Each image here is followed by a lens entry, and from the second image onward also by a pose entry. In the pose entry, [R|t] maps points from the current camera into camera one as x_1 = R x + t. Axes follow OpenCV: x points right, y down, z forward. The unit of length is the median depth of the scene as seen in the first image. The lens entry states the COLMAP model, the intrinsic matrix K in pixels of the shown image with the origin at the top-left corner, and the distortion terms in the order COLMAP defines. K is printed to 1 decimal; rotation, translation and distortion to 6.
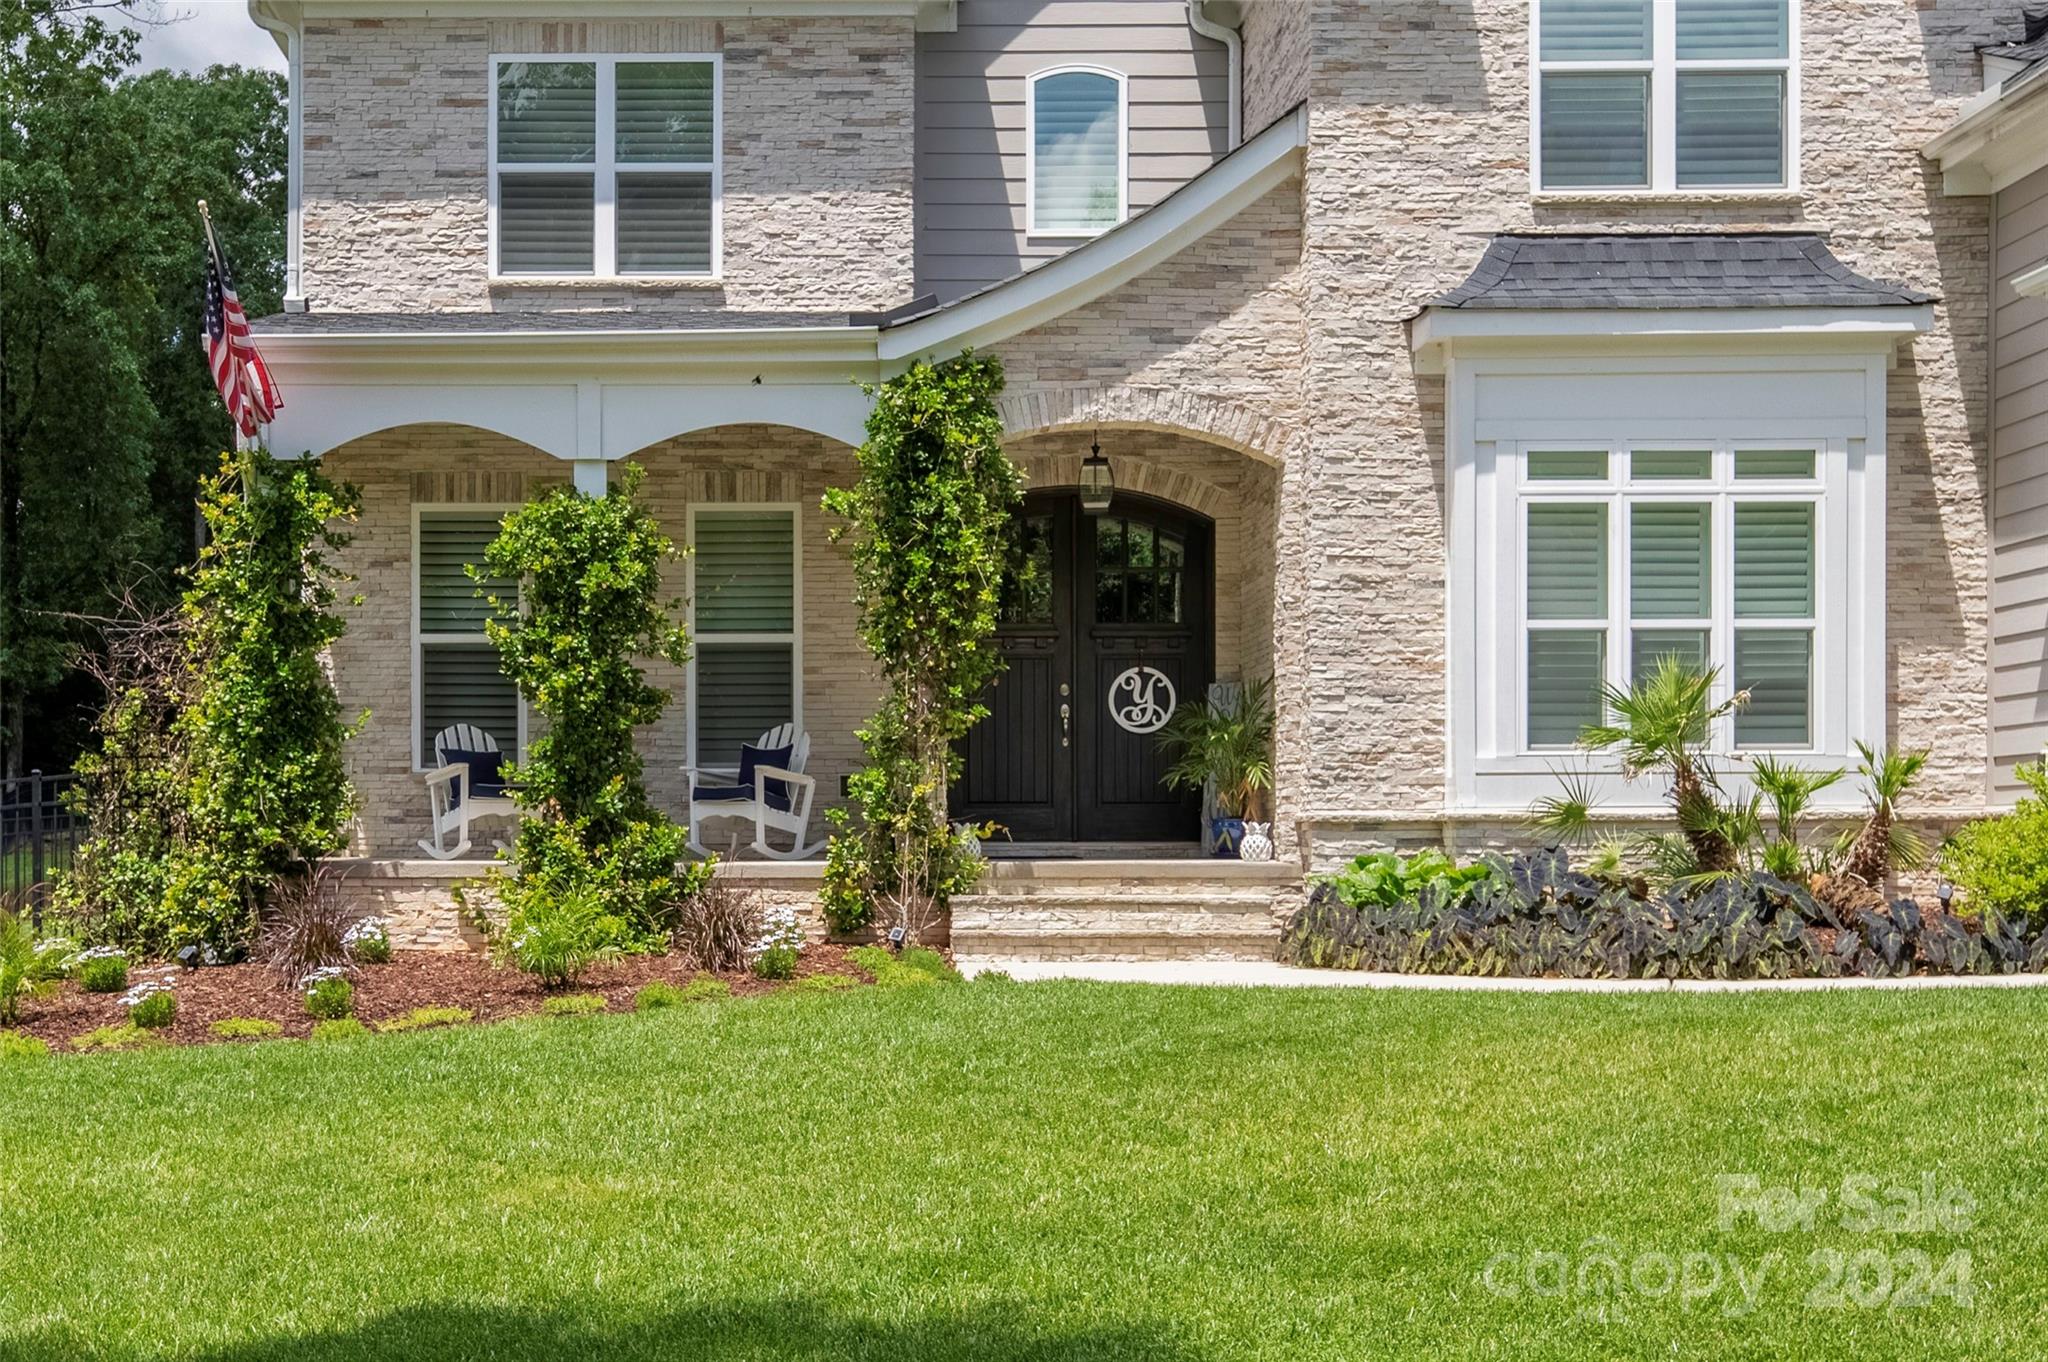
lens RADIAL K [[2102.0, 0, 1024.0], [0, 2102.0, 681.0], [0, 0, 1]] dist [0.012002, -0.001796]
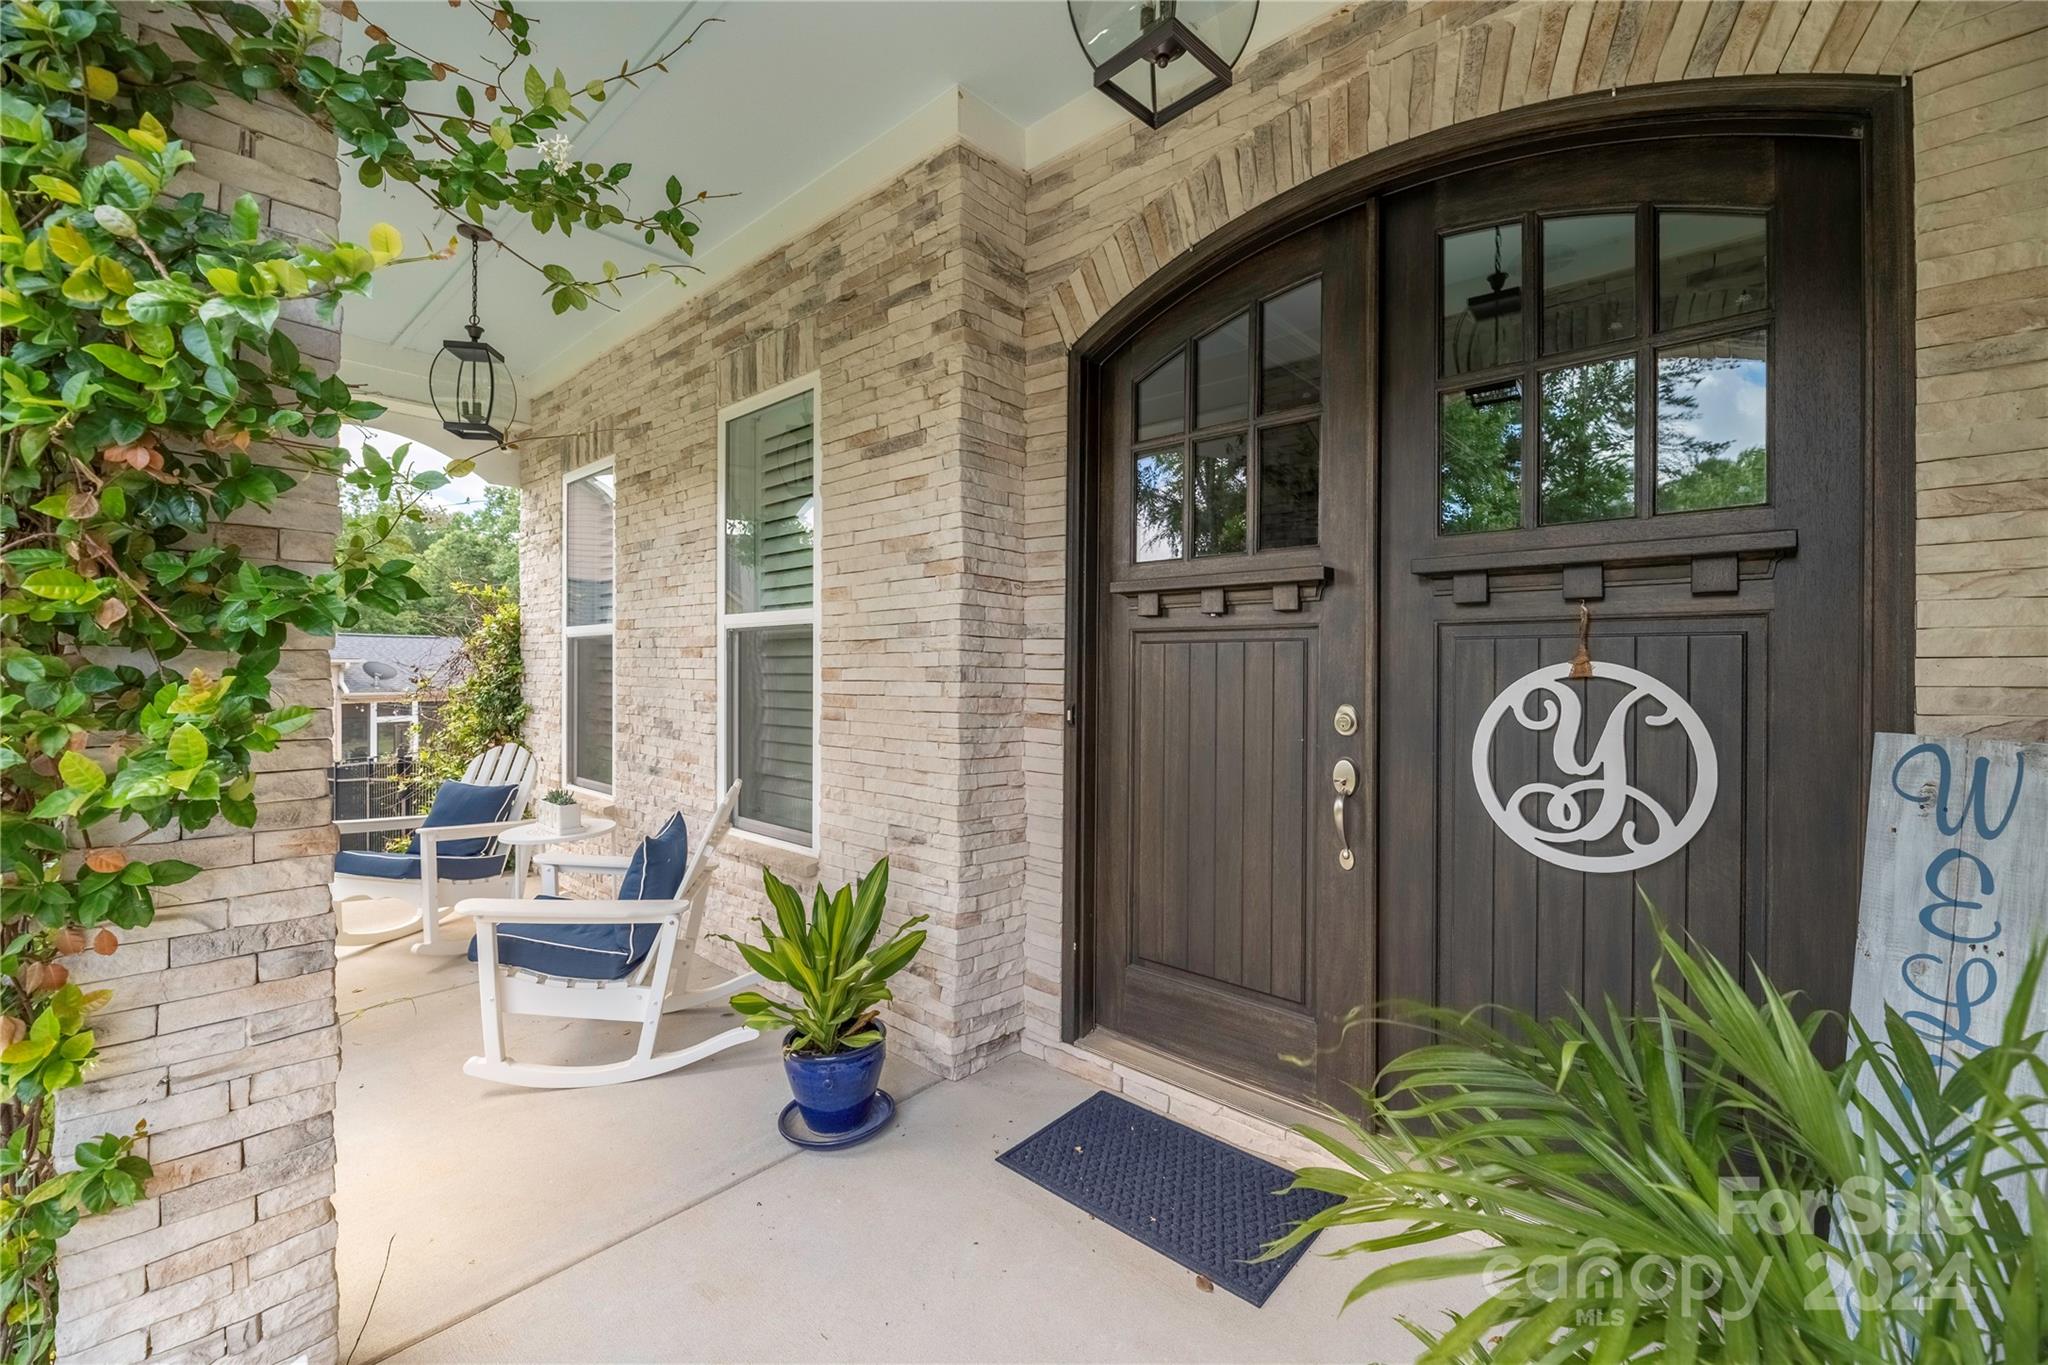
lens RADIAL K [[843.0, 0, 1021.8], [0, 843.0, 676.8], [0, 0, 1]] dist [-0.016360, -0.000134]
pose [[0.738701, 0.002725, -0.674028, 0.095118], [0.014665, 0.999690, 0.020113, -0.009754], [0.673873, -0.024742, 0.738432, 1.032829]]
